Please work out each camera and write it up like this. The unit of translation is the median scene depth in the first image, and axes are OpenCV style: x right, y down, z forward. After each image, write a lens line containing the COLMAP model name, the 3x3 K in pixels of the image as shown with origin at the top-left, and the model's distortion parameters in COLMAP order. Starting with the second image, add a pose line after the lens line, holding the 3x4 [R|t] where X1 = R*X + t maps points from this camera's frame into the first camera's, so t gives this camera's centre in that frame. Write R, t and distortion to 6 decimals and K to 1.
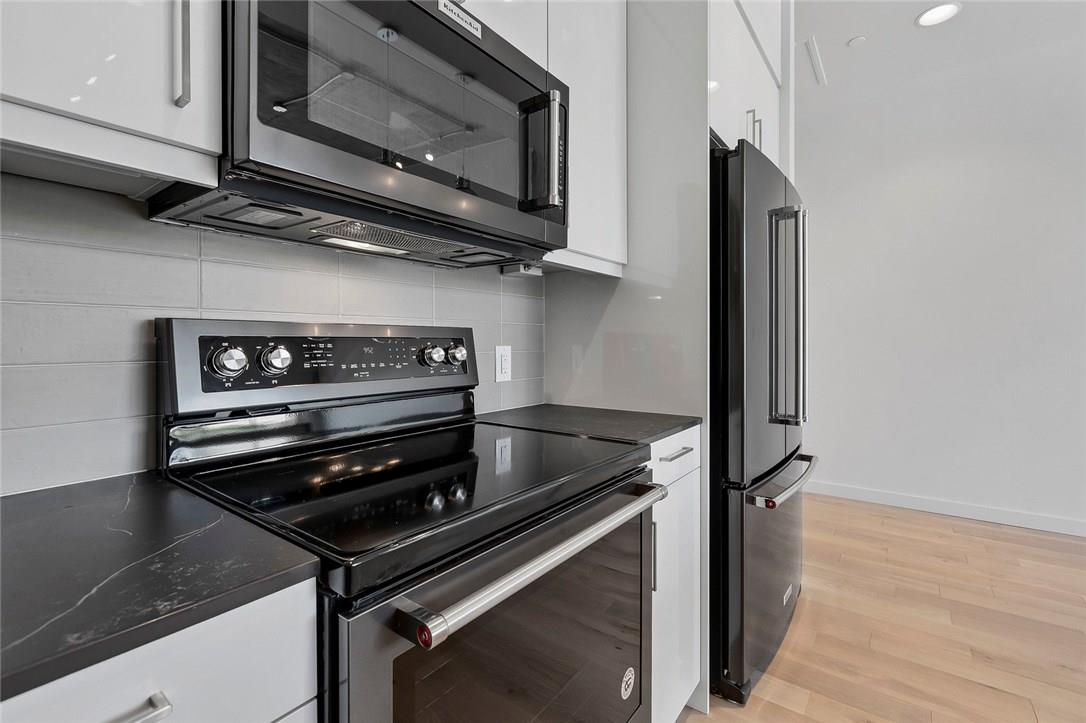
lens RADIAL K [[490.1, 0, 544.6], [0, 490.1, 345.1], [0, 0, 1]] dist [0.002014, -0.001068]
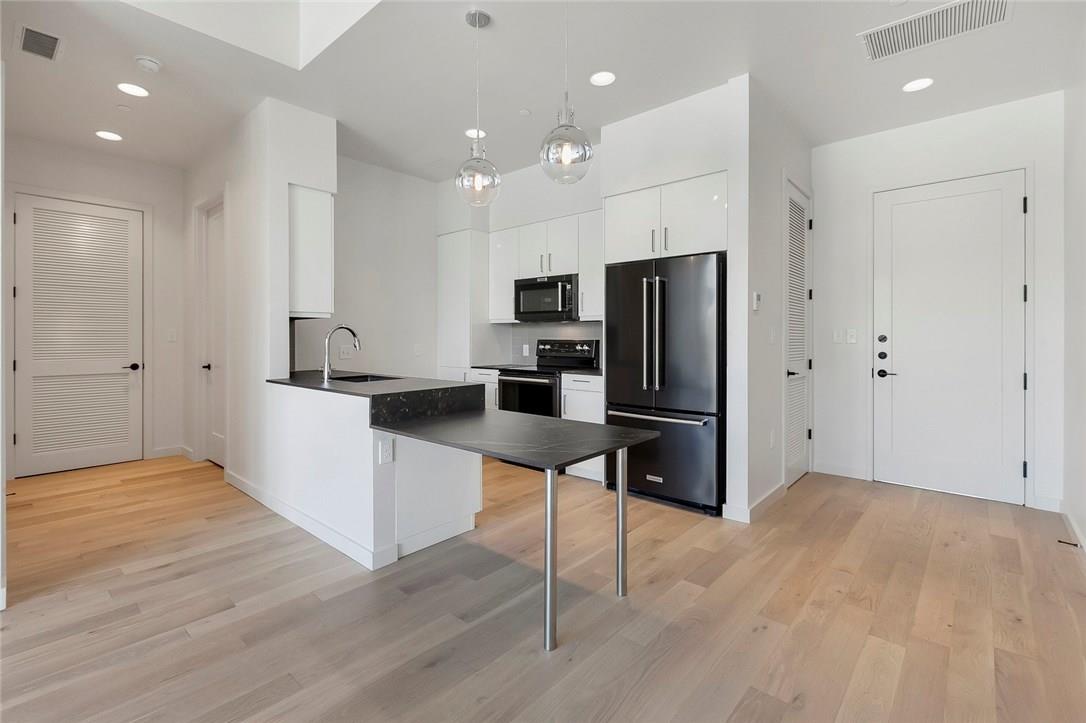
lens RADIAL K [[490.1, 0, 543.3], [0, 490.1, 352.3], [0, 0, 1]] dist [0.002014, -0.001068]
pose [[-0.083894, 0.030596, -0.996005, 1.734349], [-0.009490, 0.999459, 0.031502, -0.030437], [0.996430, 0.012095, -0.083558, 0.511142]]
